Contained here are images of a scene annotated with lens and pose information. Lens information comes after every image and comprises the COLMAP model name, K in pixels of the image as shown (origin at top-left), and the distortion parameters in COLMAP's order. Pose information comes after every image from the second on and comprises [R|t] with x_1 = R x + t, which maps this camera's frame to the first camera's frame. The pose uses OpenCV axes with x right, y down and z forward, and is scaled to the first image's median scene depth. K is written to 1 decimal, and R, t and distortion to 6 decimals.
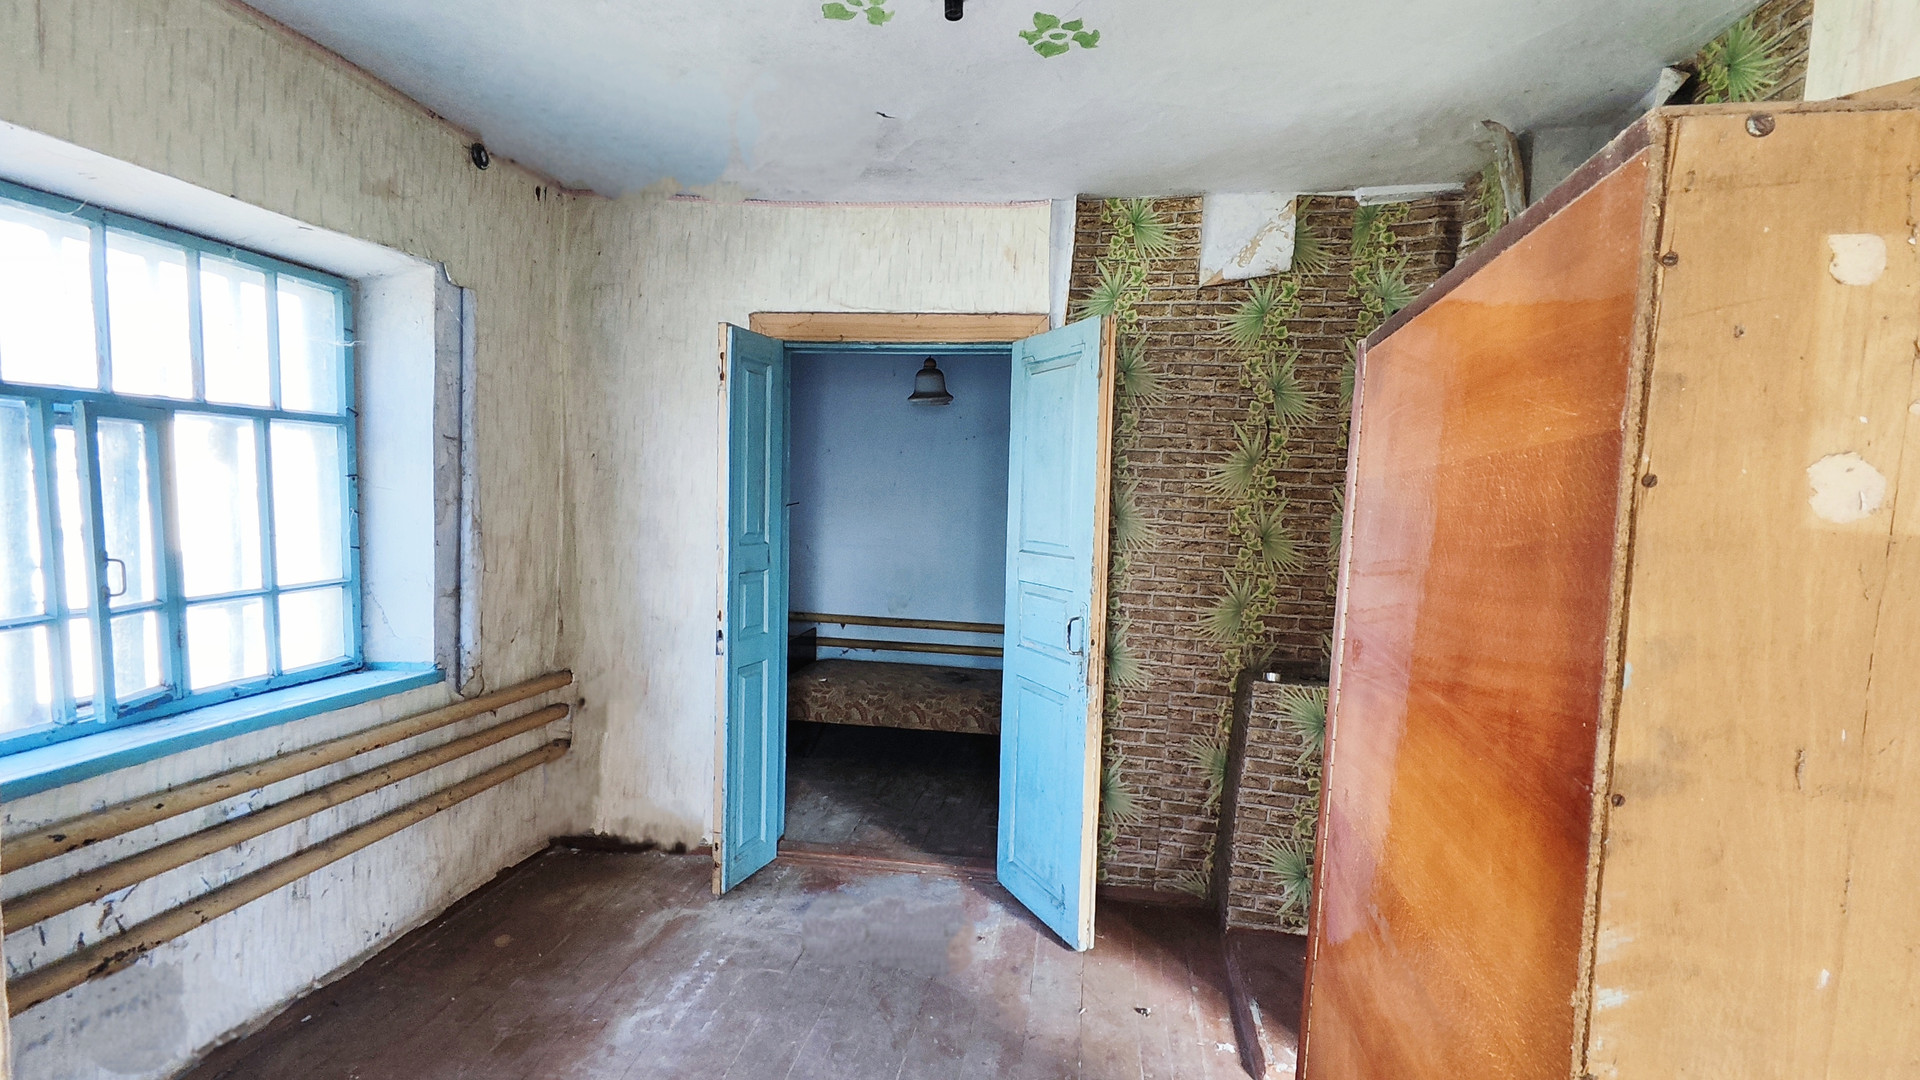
lens RADIAL K [[892.3, 0, 949.1], [0, 892.3, 577.5], [0, 0, 1]] dist [0.018636, -0.034993]
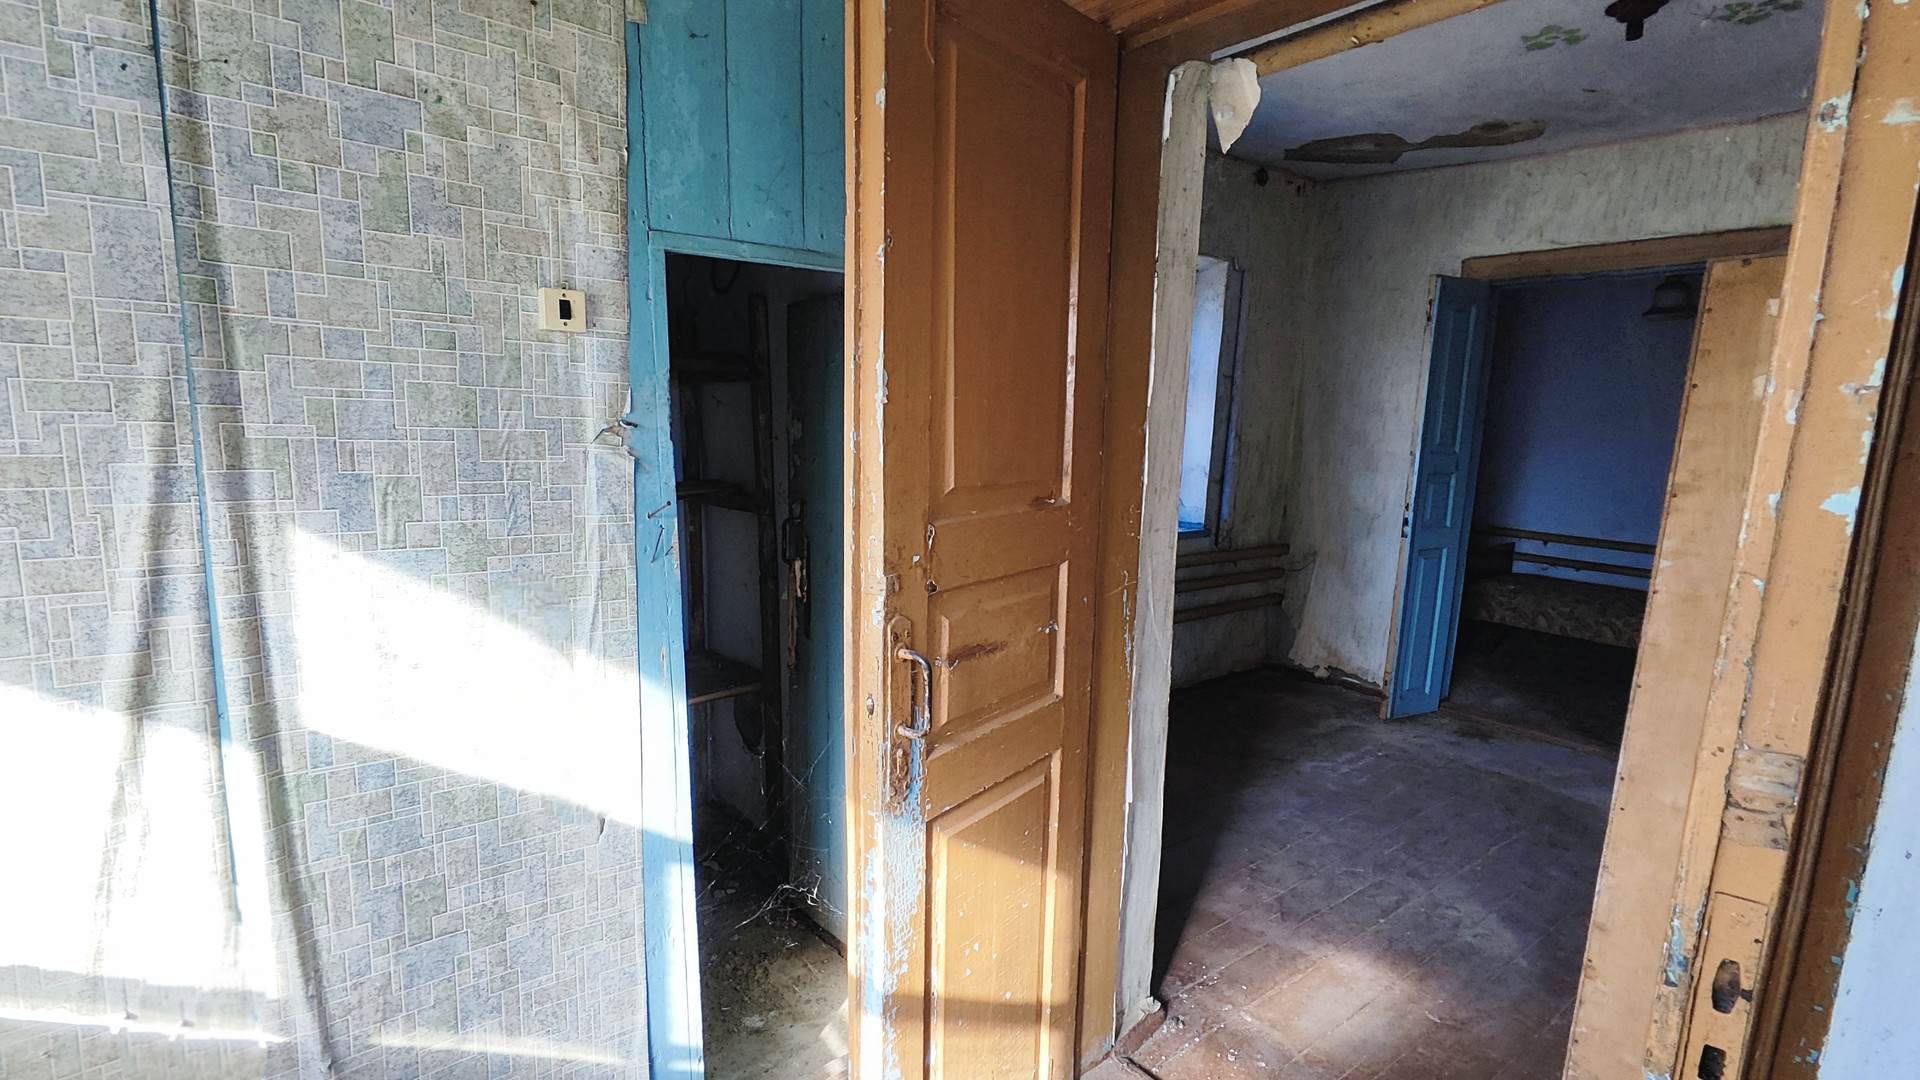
lens RADIAL K [[892.3, 0, 949.1], [0, 892.3, 577.5], [0, 0, 1]] dist [0.018636, -0.034993]
pose [[0.729092, 0.109775, -0.675555, 0.141224], [-0.056542, 0.993340, 0.100391, 0.050119], [0.682076, -0.034997, 0.730443, -0.390679]]
